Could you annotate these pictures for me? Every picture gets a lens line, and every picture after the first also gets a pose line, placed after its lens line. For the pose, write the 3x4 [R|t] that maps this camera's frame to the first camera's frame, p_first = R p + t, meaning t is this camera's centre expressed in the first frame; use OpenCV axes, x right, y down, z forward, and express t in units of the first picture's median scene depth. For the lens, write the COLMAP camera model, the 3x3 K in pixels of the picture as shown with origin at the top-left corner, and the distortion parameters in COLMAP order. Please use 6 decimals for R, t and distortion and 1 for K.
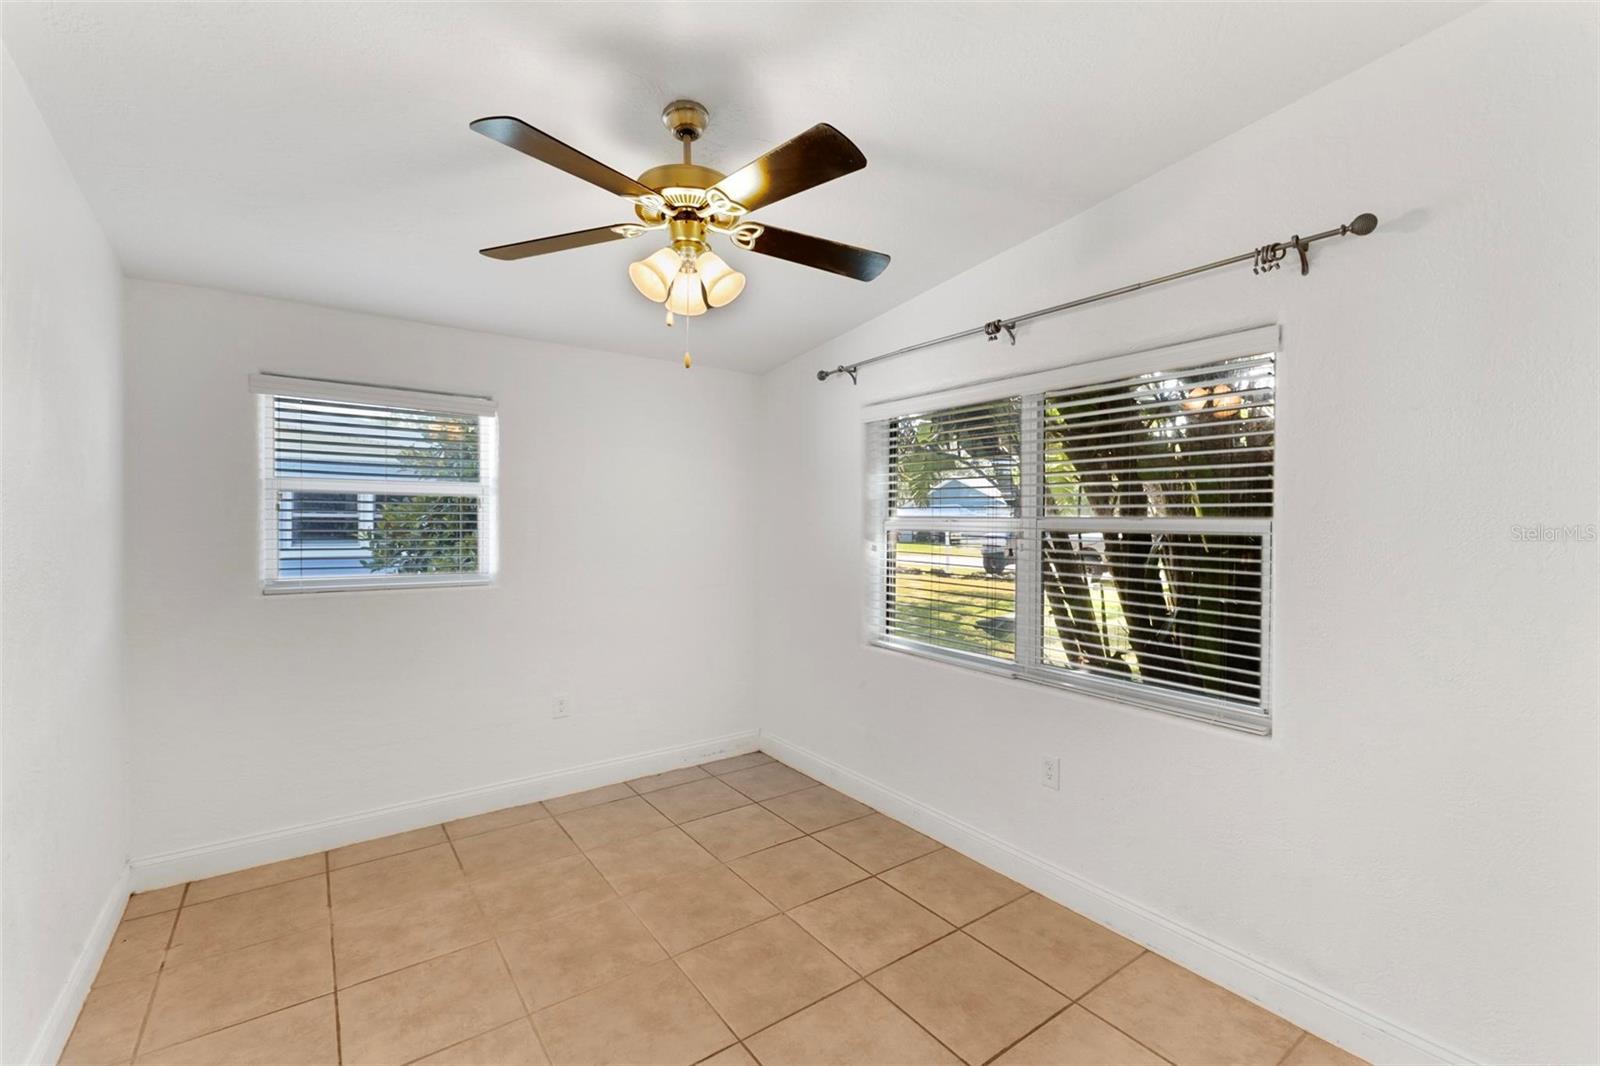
lens RADIAL K [[685.1, 0, 799.8], [0, 685.1, 532.4], [0, 0, 1]] dist [0.008114, -0.001063]
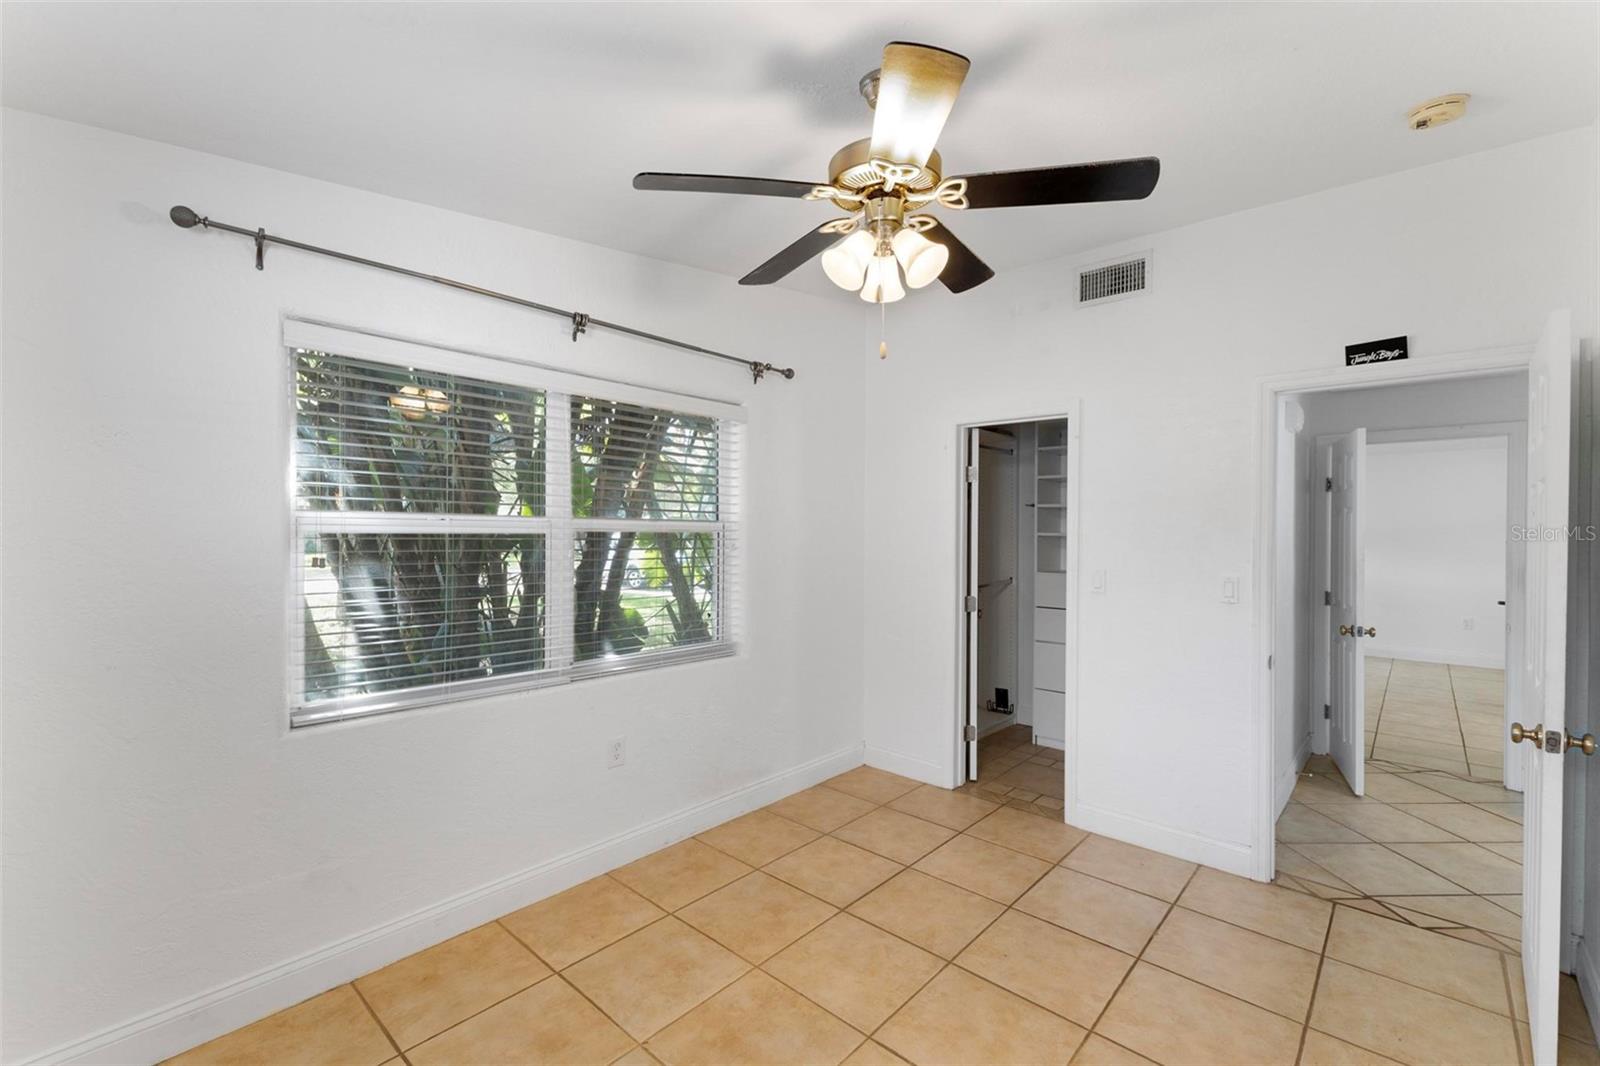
lens RADIAL K [[685.1, 0, 797.0], [0, 685.1, 530.4], [0, 0, 1]] dist [0.008114, -0.001063]
pose [[-0.210824, -0.009383, 0.977479, -0.792936], [0.004308, 0.999935, 0.010527, -0.013539], [-0.977514, 0.006431, -0.210770, 0.993650]]
